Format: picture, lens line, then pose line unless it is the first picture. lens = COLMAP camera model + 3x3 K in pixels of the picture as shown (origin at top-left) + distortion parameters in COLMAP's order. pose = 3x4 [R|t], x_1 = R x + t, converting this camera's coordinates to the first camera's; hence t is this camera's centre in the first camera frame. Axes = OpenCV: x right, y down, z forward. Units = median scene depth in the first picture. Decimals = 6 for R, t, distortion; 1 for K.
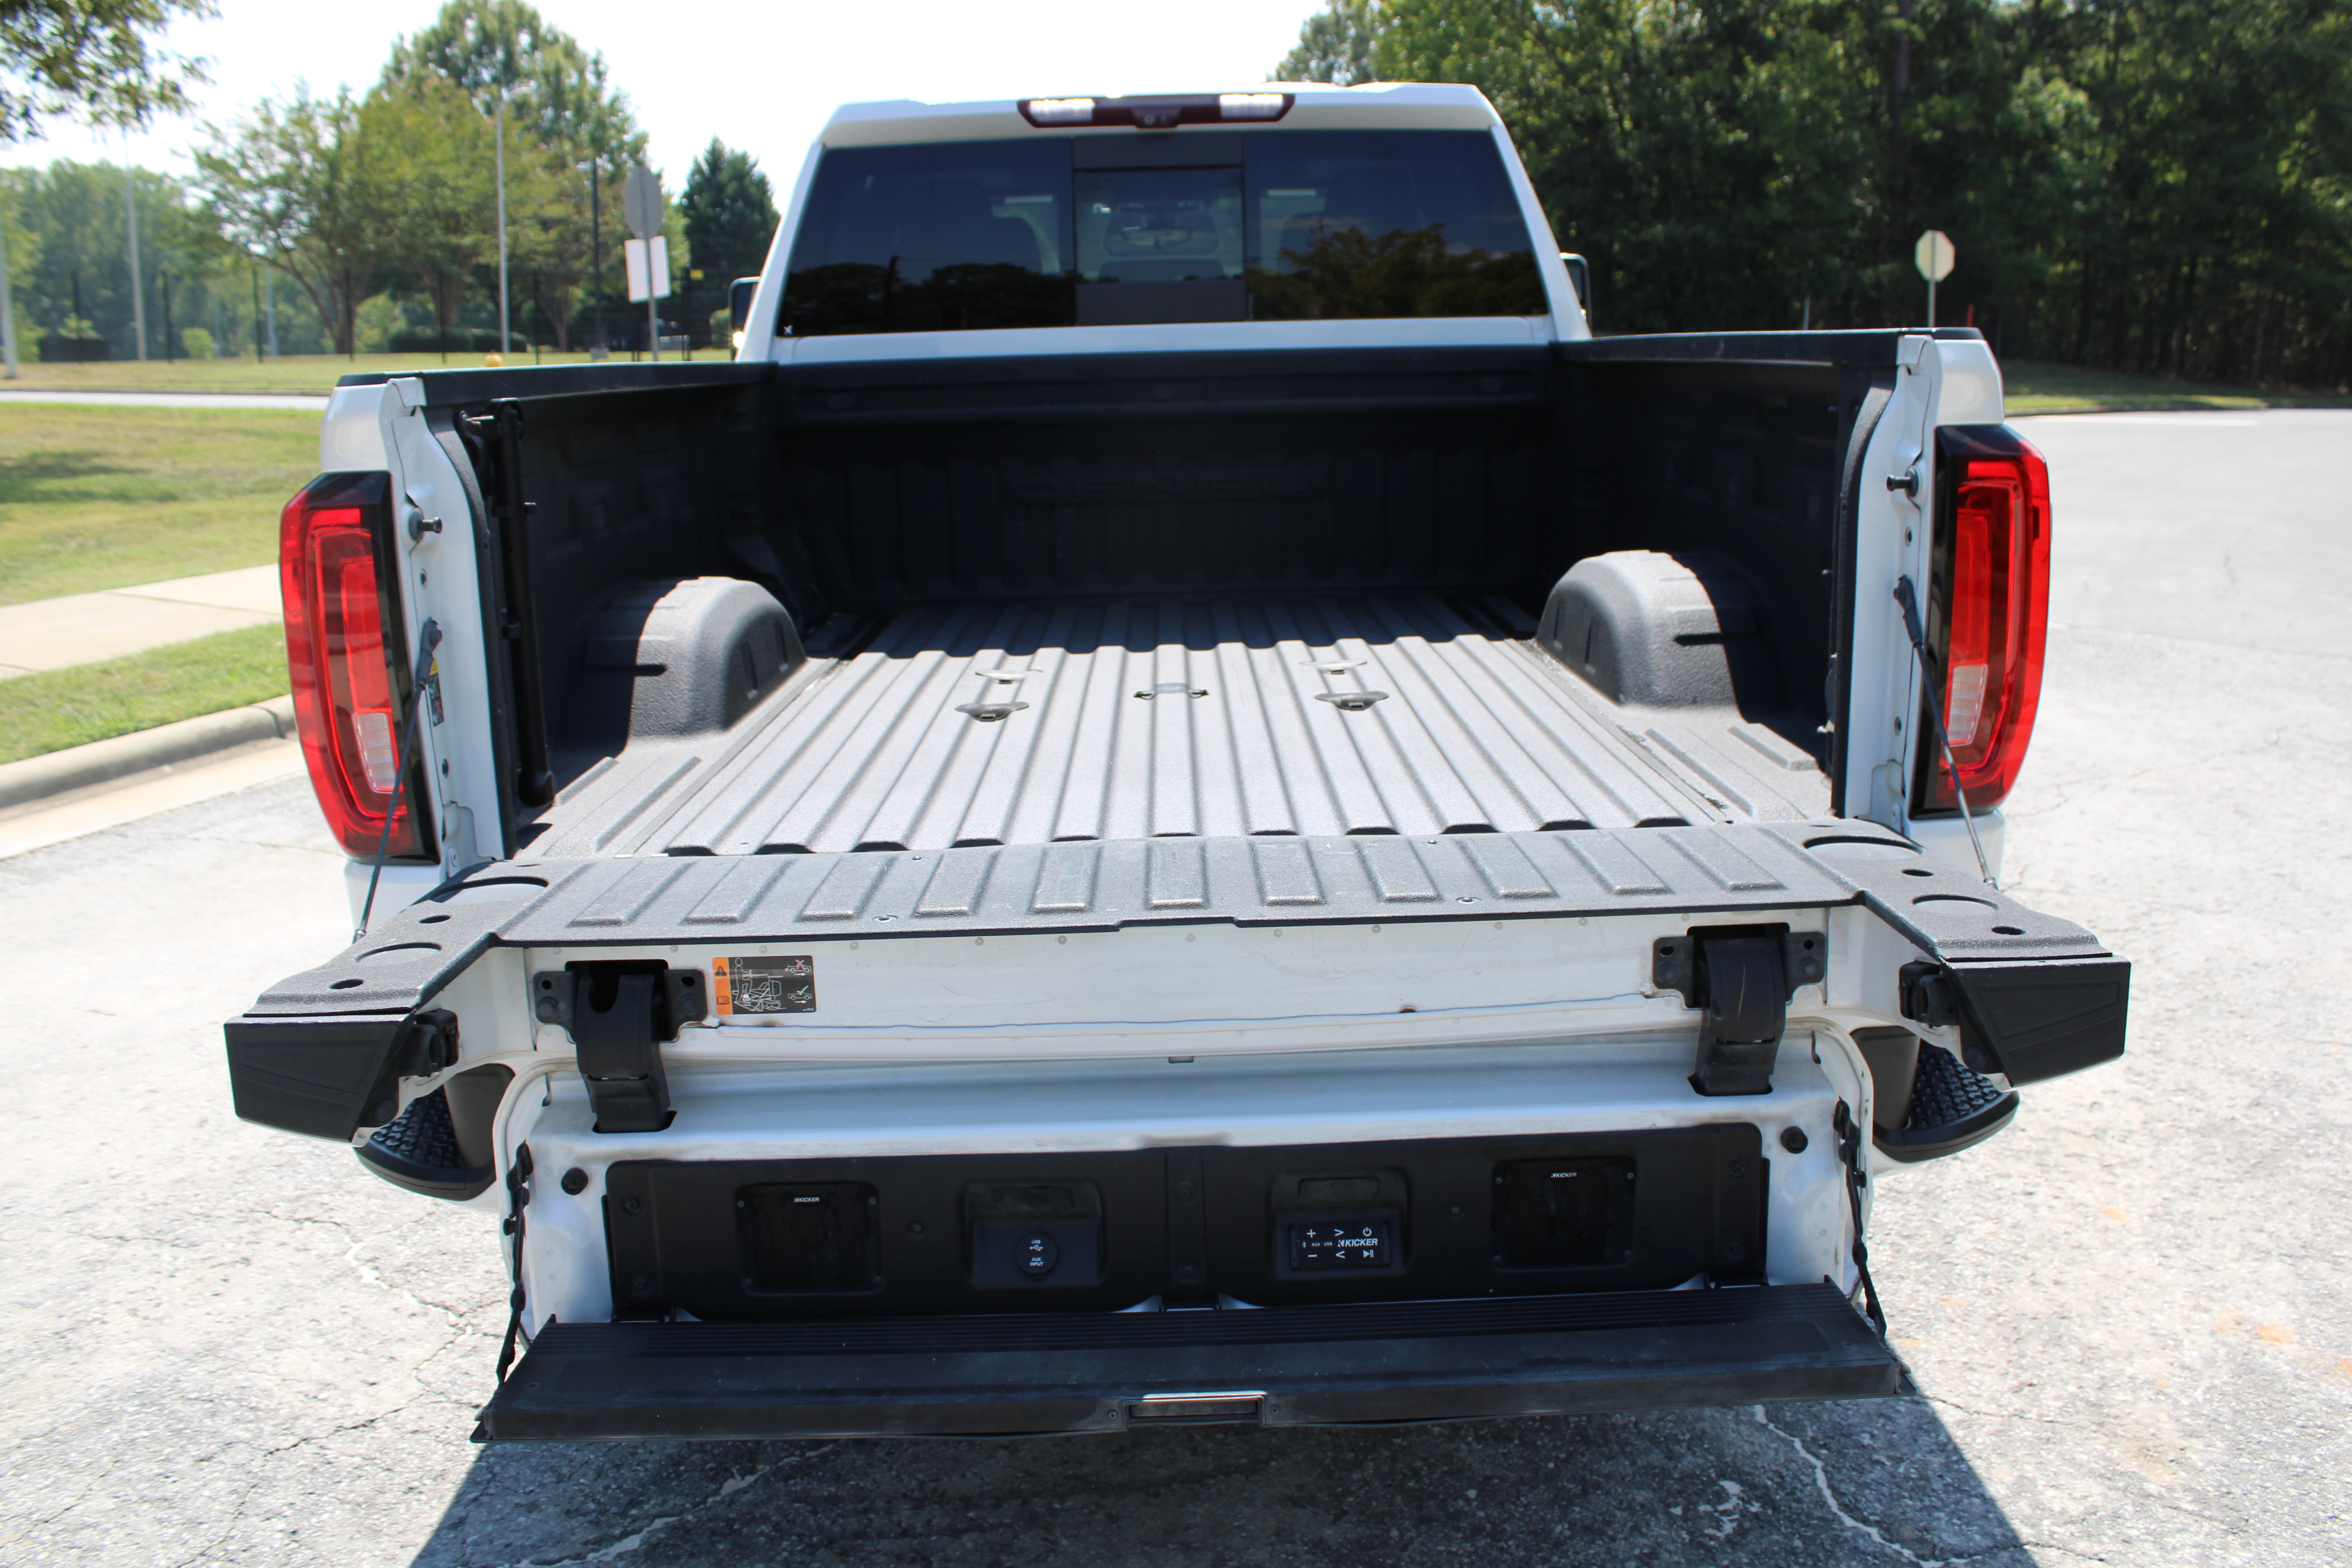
lens RADIAL K [[1956.4, 0, 1189.1], [0, 1956.4, 784.2], [0, 0, 1]] dist [-0.173720, 0.161988]
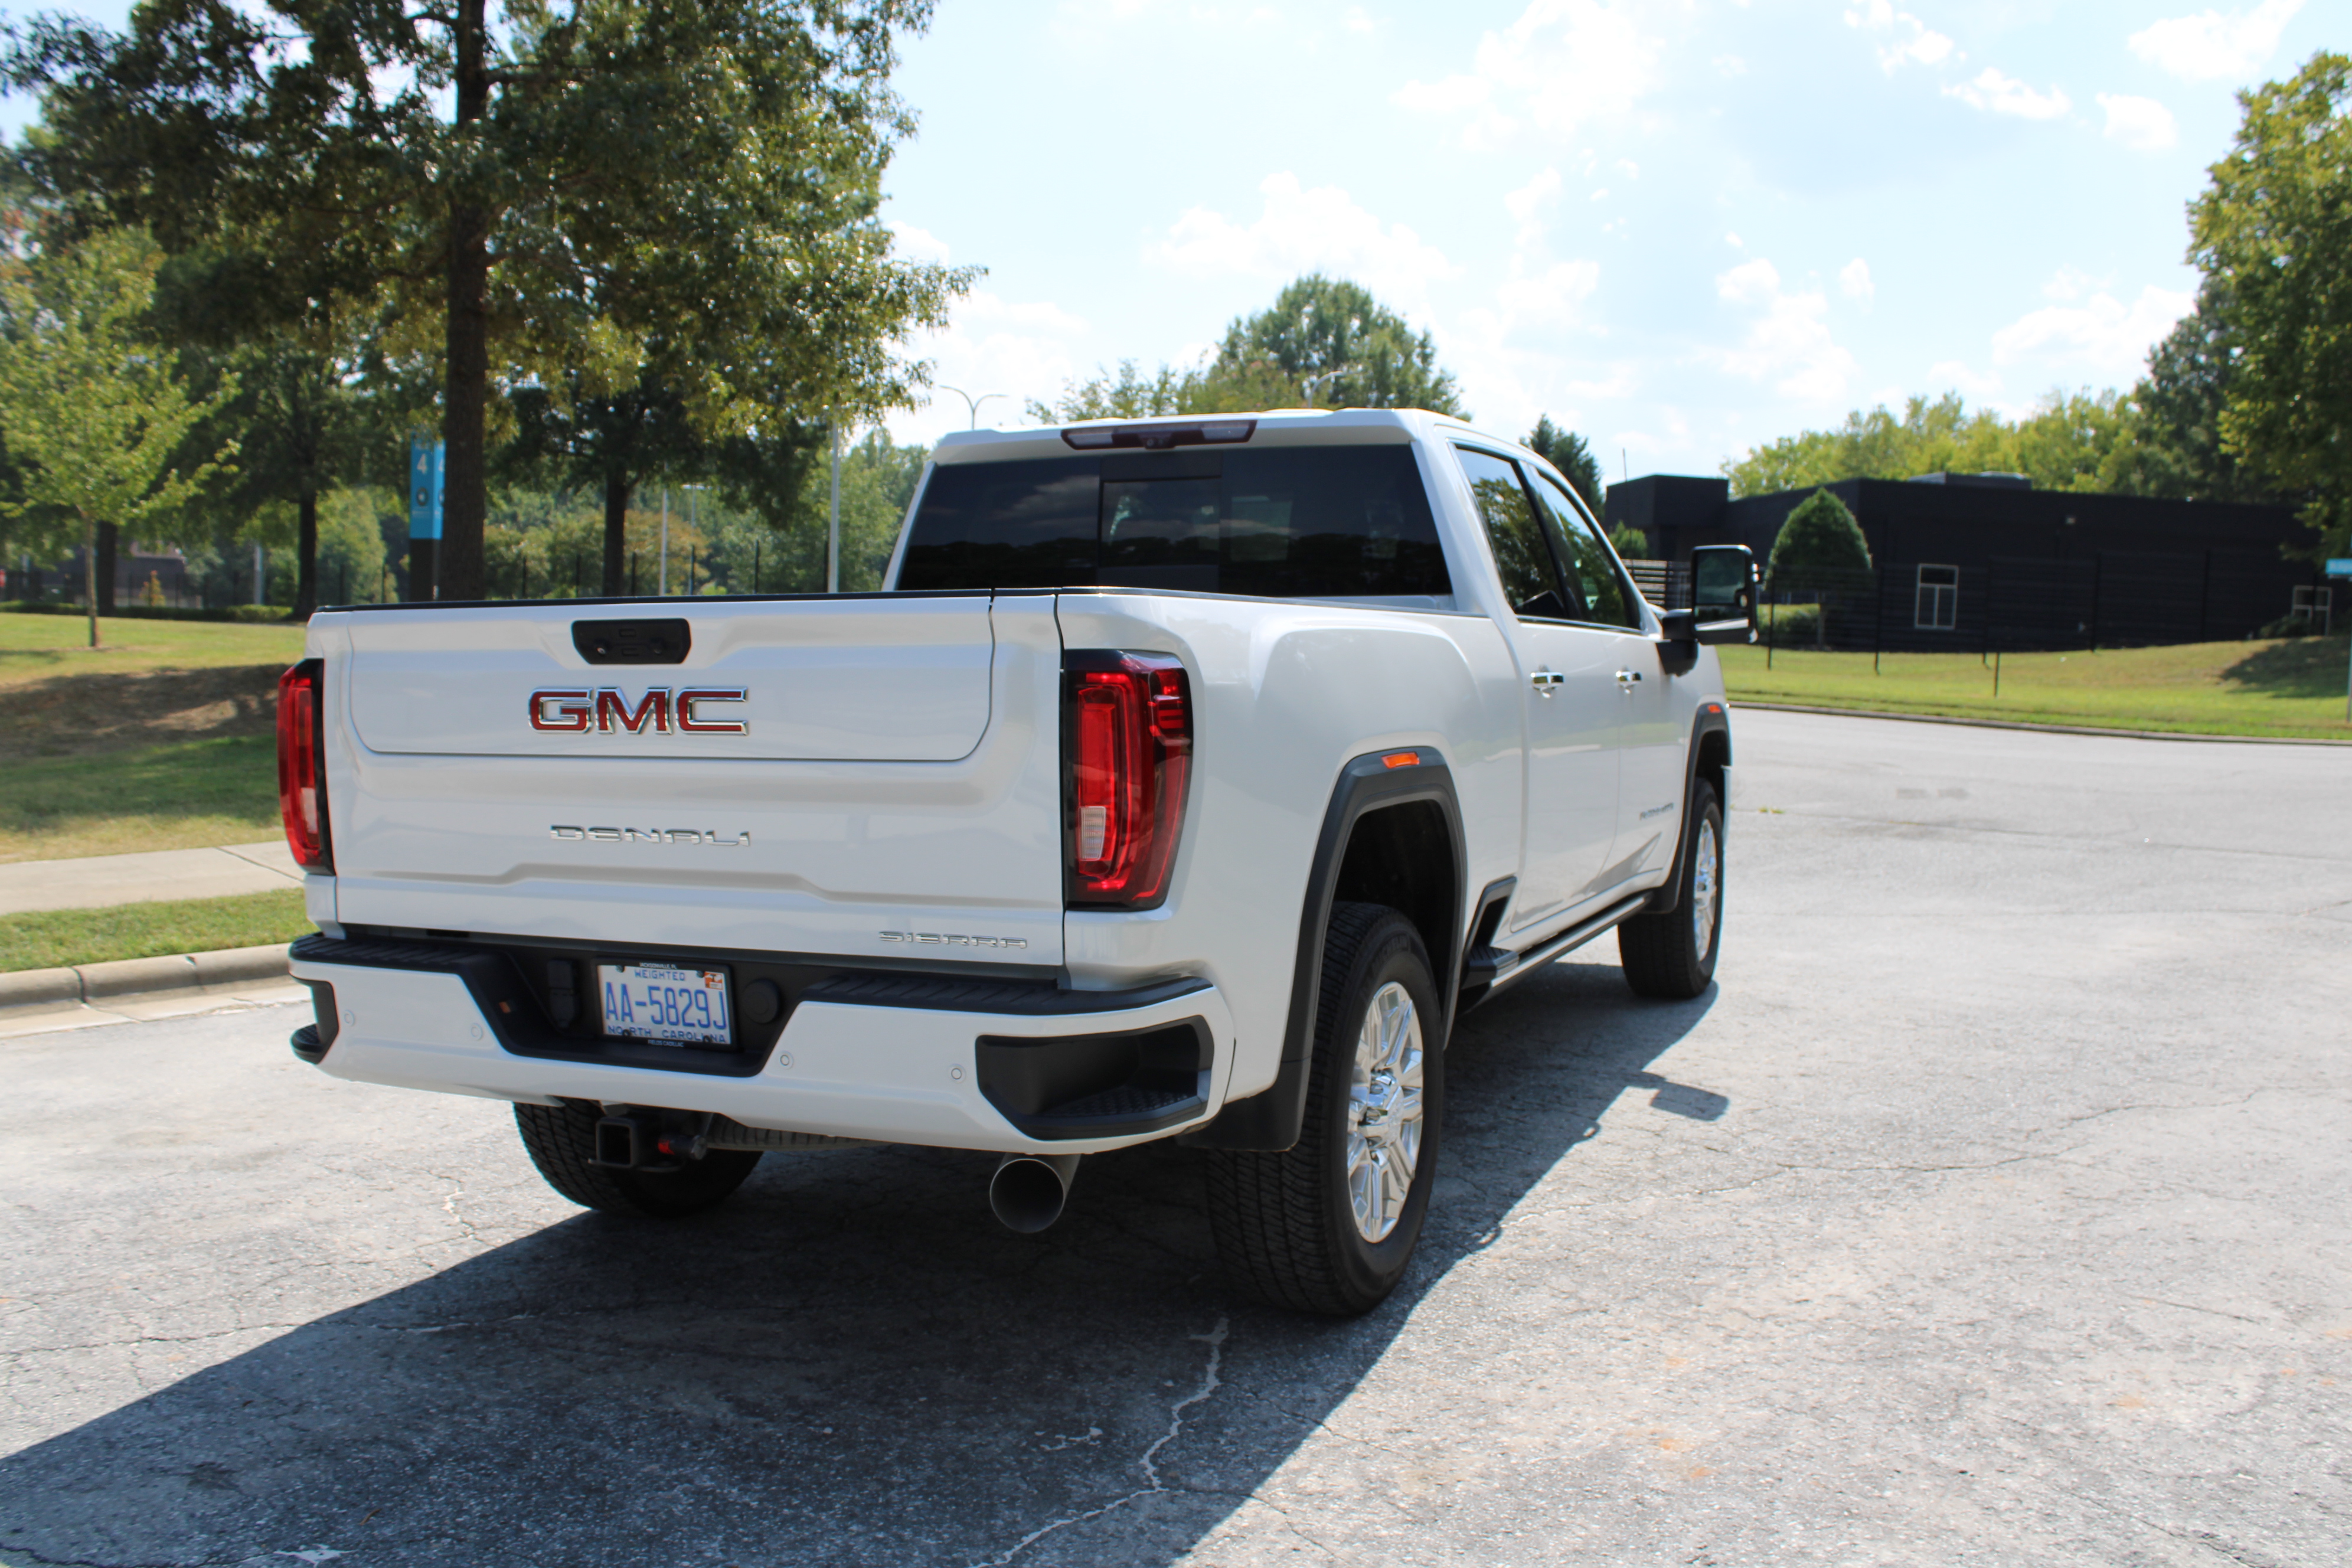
lens RADIAL K [[2110.7, 0, 1184.3], [0, 2110.7, 783.5], [0, 0, 1]] dist [-0.163384, 0.180246]
pose [[0.919109, 0.046623, -0.391235, 0.124766], [-0.106134, 0.985567, -0.131886, 0.014638], [0.379439, 0.162741, 0.910791, -0.054702]]
